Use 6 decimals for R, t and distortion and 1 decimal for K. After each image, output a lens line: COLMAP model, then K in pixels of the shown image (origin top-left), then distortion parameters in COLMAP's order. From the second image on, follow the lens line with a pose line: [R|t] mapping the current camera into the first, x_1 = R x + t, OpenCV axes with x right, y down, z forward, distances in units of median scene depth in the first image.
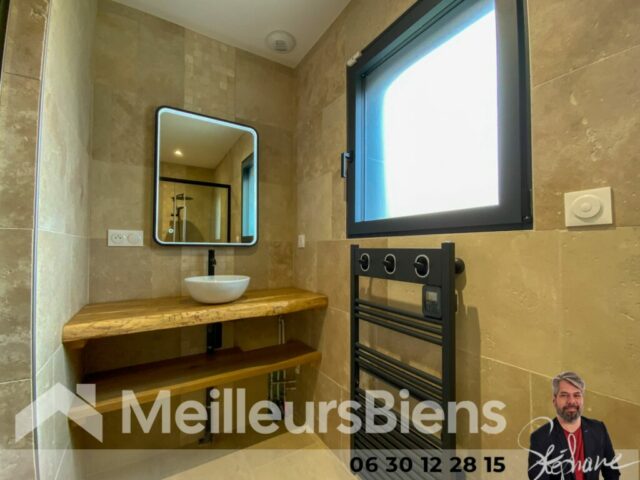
lens RADIAL K [[273.4, 0, 322.6], [0, 273.4, 242.5], [0, 0, 1]] dist [-0.002088, -0.000397]
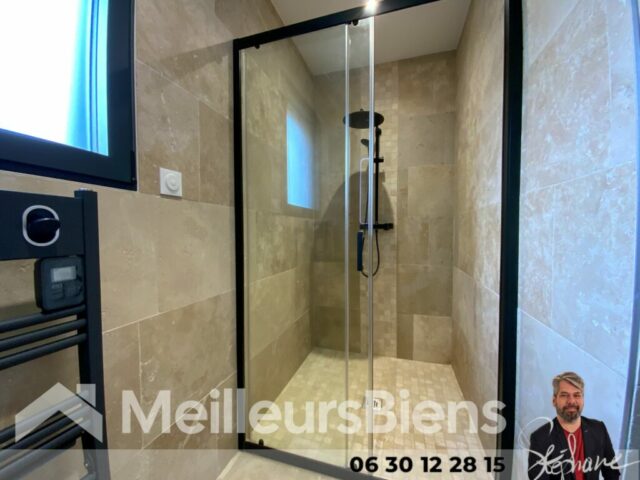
lens RADIAL K [[256.9, 0, 321.7], [0, 256.9, 240.9], [0, 0, 1]] dist [0.015835, -0.020926]
pose [[-0.641796, -0.023514, 0.766515, -0.488527], [-0.022205, 0.999681, 0.012075, 0.121249], [-0.766554, -0.009271, -0.642113, 1.095741]]
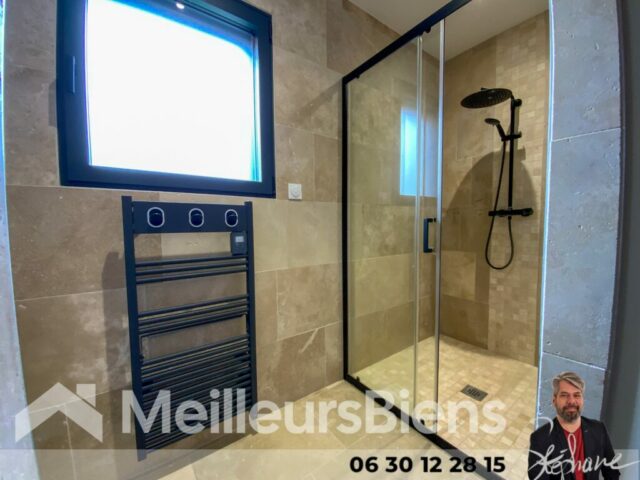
lens RADIAL K [[259.3, 0, 322.1], [0, 259.3, 241.6], [0, 0, 1]] dist [0.011235, -0.013712]
pose [[-0.058467, -0.064943, 0.996175, -1.130772], [-0.018493, 0.997781, 0.063962, 0.136595], [-0.998118, -0.014683, -0.059538, 0.778757]]
